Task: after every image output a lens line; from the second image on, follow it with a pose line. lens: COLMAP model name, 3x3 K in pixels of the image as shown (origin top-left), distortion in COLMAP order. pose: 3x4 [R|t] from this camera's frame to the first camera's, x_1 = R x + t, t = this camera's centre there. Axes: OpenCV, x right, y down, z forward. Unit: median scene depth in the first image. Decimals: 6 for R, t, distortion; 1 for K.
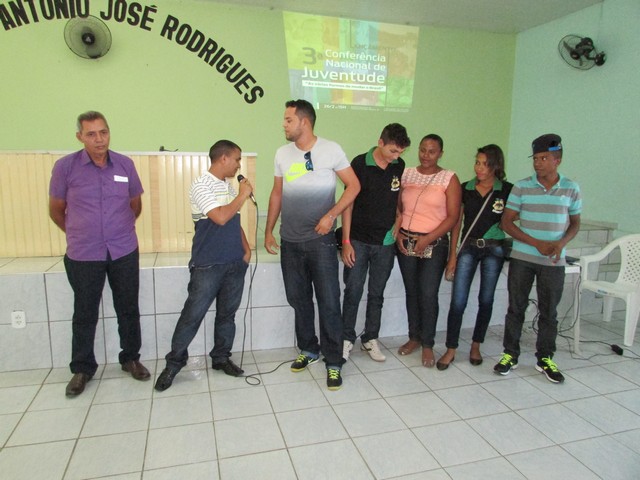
lens RADIAL K [[451.9, 0, 321.6], [0, 451.9, 234.7], [0, 0, 1]] dist [-0.032376, 0.013108]
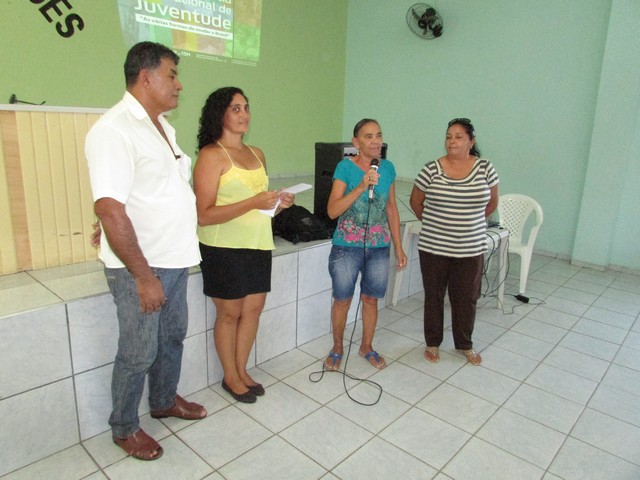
lens RADIAL K [[451.9, 0, 317.6], [0, 451.9, 231.2], [0, 0, 1]] dist [-0.032376, 0.013108]
pose [[0.860274, -0.099622, 0.500004, -0.201793], [0.057614, 0.993437, 0.098808, -0.033074], [-0.506566, -0.056194, 0.860368, 0.173431]]
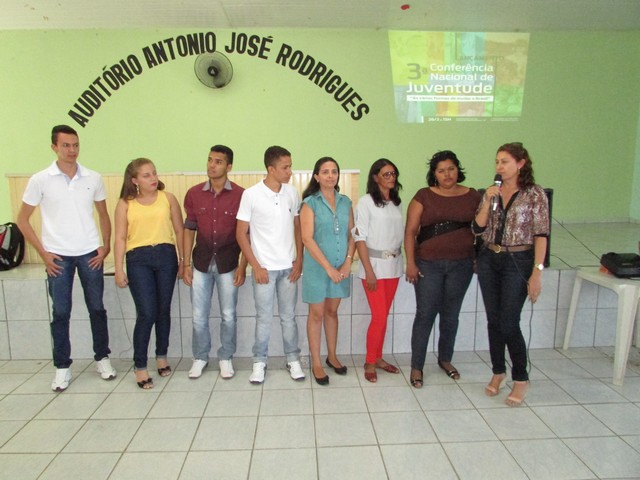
lens RADIAL K [[451.9, 0, 323.2], [0, 451.9, 236.1], [0, 0, 1]] dist [-0.032376, 0.013108]
pose [[0.972205, 0.011467, -0.233852, 0.015740], [-0.015569, 0.999756, -0.015700, -0.003421], [0.233614, 0.018905, 0.972146, -0.036613]]
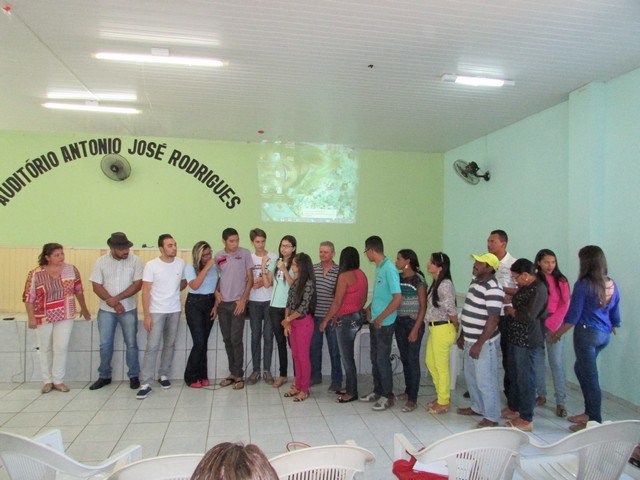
lens RADIAL K [[451.9, 0, 318.6], [0, 451.9, 240.3], [0, 0, 1]] dist [-0.032376, 0.013108]
pose [[0.993714, 0.007054, -0.111730, 0.264116], [-0.025449, 0.986119, -0.164079, 0.019665], [0.109021, 0.165891, 0.980099, -0.296493]]
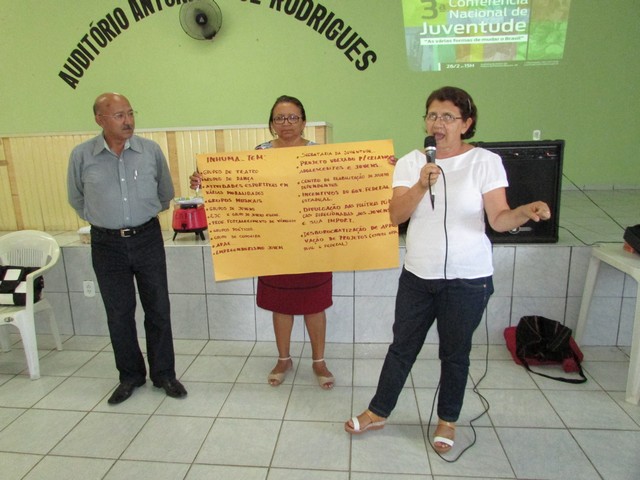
lens RADIAL K [[451.9, 0, 322.7], [0, 451.9, 235.9], [0, 0, 1]] dist [-0.032376, 0.013108]
pose [[0.930628, 0.038787, -0.363904, 0.116594], [-0.019605, 0.998224, 0.056259, -0.004506], [0.365440, -0.045222, 0.929736, 0.103227]]
